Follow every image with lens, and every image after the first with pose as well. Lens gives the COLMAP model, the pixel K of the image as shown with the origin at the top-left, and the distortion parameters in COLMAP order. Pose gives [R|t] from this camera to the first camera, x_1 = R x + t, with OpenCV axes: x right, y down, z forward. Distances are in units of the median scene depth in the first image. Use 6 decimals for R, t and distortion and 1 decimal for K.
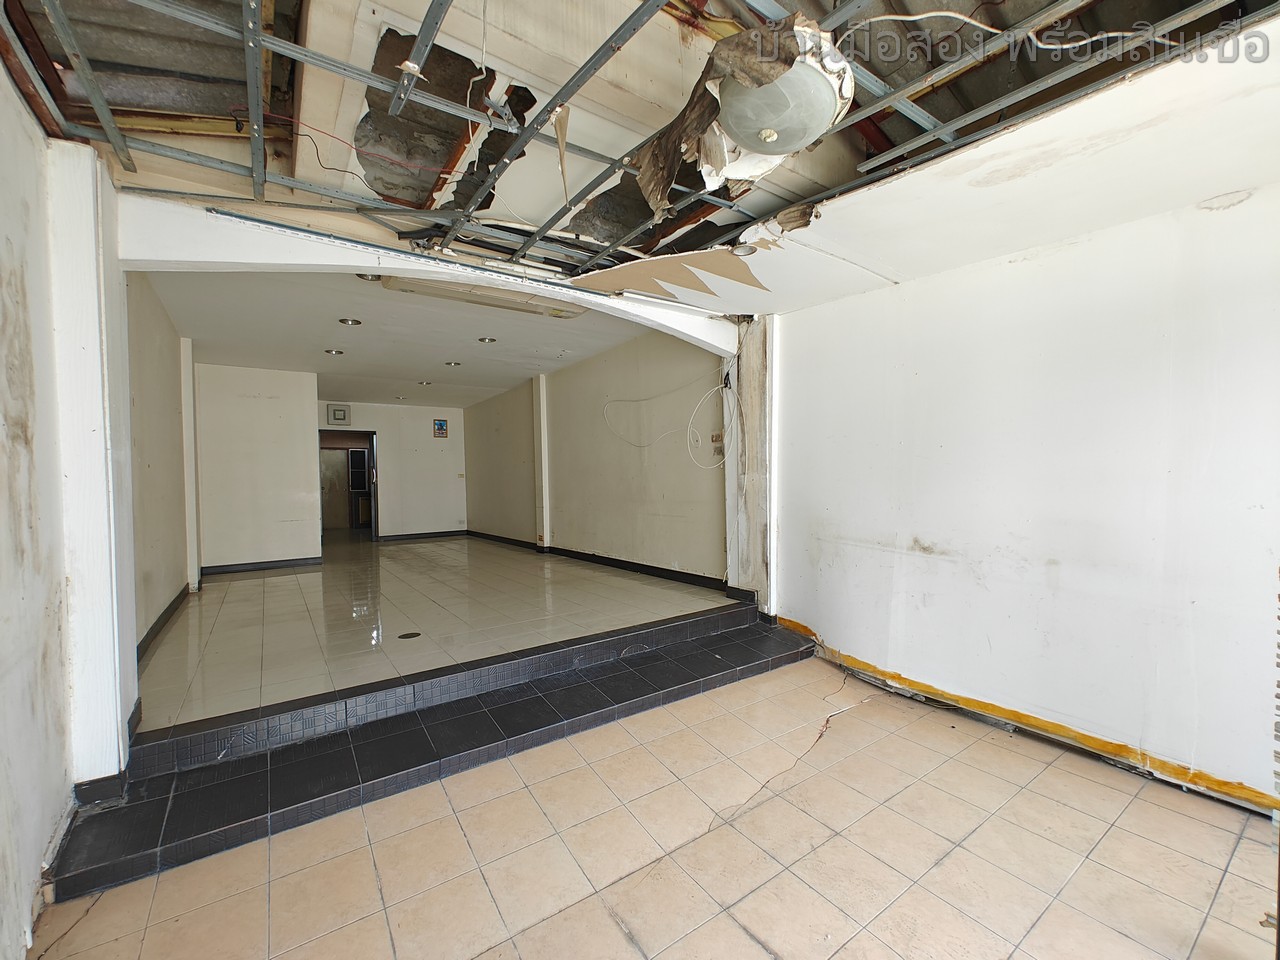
lens RADIAL K [[532.0, 0, 645.6], [0, 532.0, 483.0], [0, 0, 1]] dist [-0.001845, -0.000278]
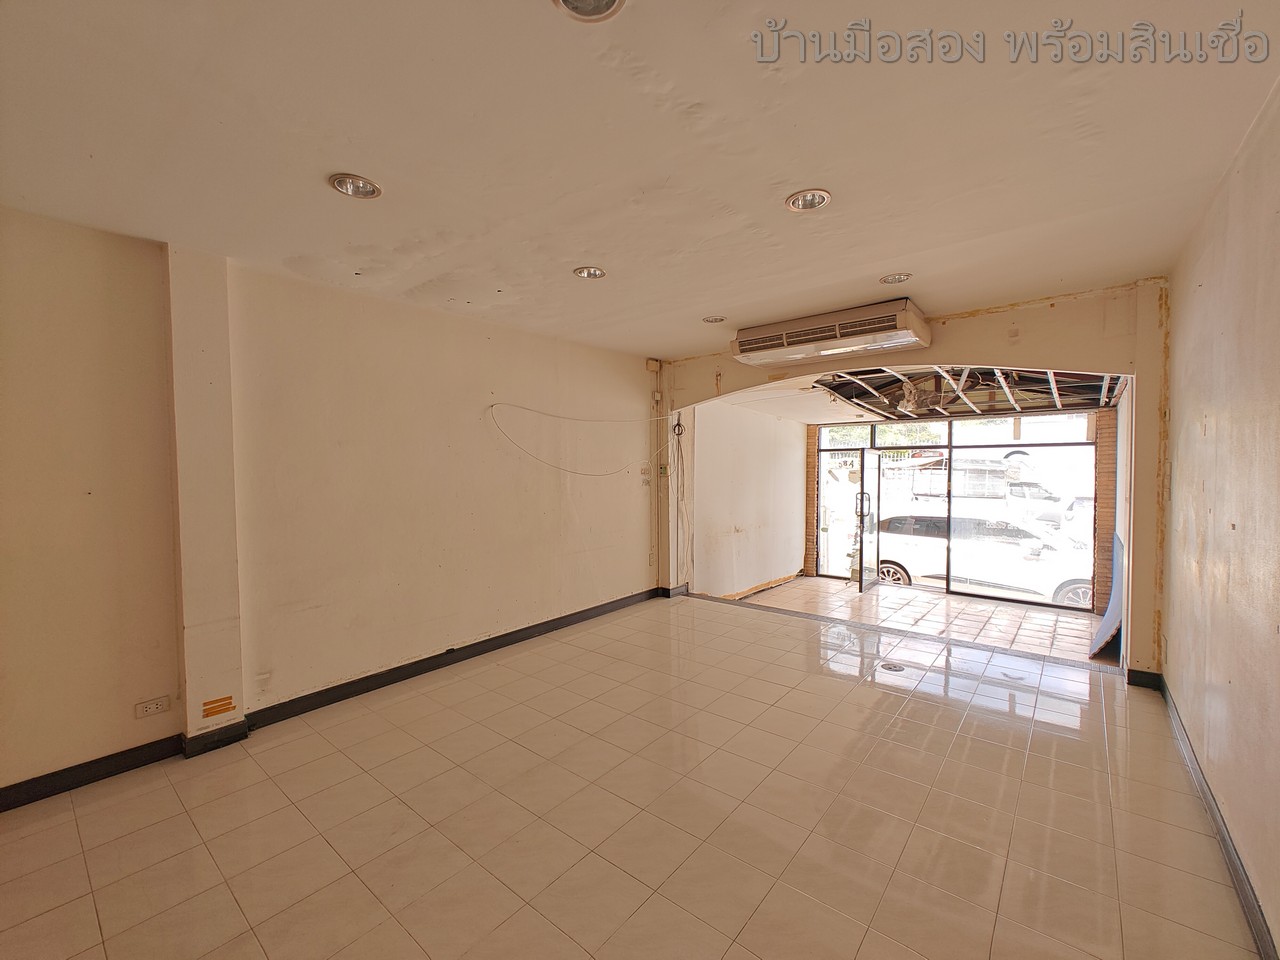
lens RADIAL K [[532.0, 0, 645.6], [0, 532.0, 483.0], [0, 0, 1]] dist [-0.001845, -0.000278]
pose [[-0.265407, -0.009051, 0.964094, -0.622202], [0.020919, 0.999666, 0.015144, -0.047456], [-0.963910, 0.024187, -0.265129, 0.815923]]
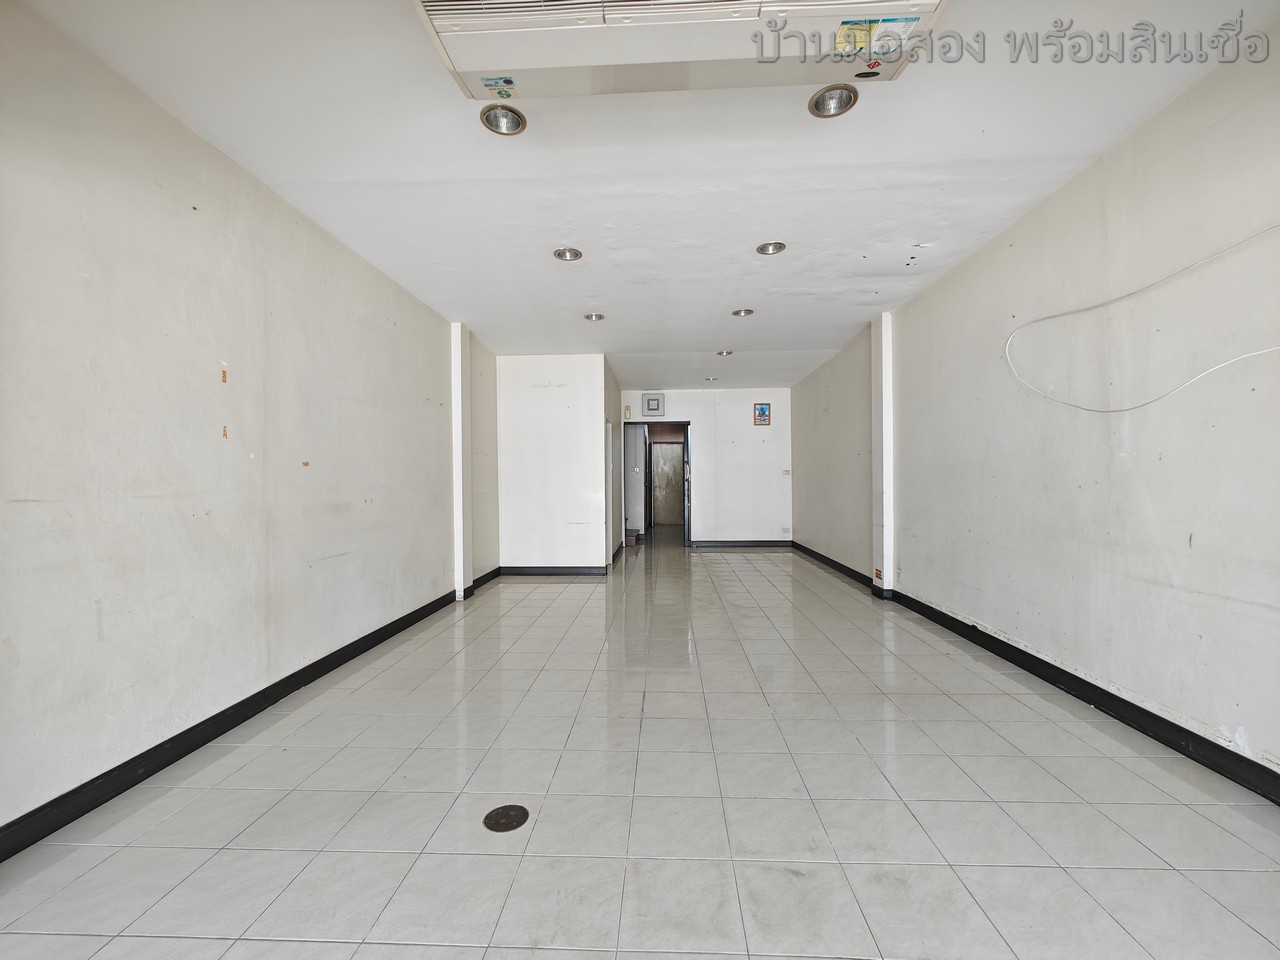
lens RADIAL K [[532.0, 0, 645.6], [0, 532.0, 483.0], [0, 0, 1]] dist [-0.001845, -0.000278]
pose [[0.786297, 0.019719, -0.617533, -0.026990], [-0.012368, 0.999793, 0.016177, -0.010941], [0.617724, -0.005082, 0.786378, 0.333792]]
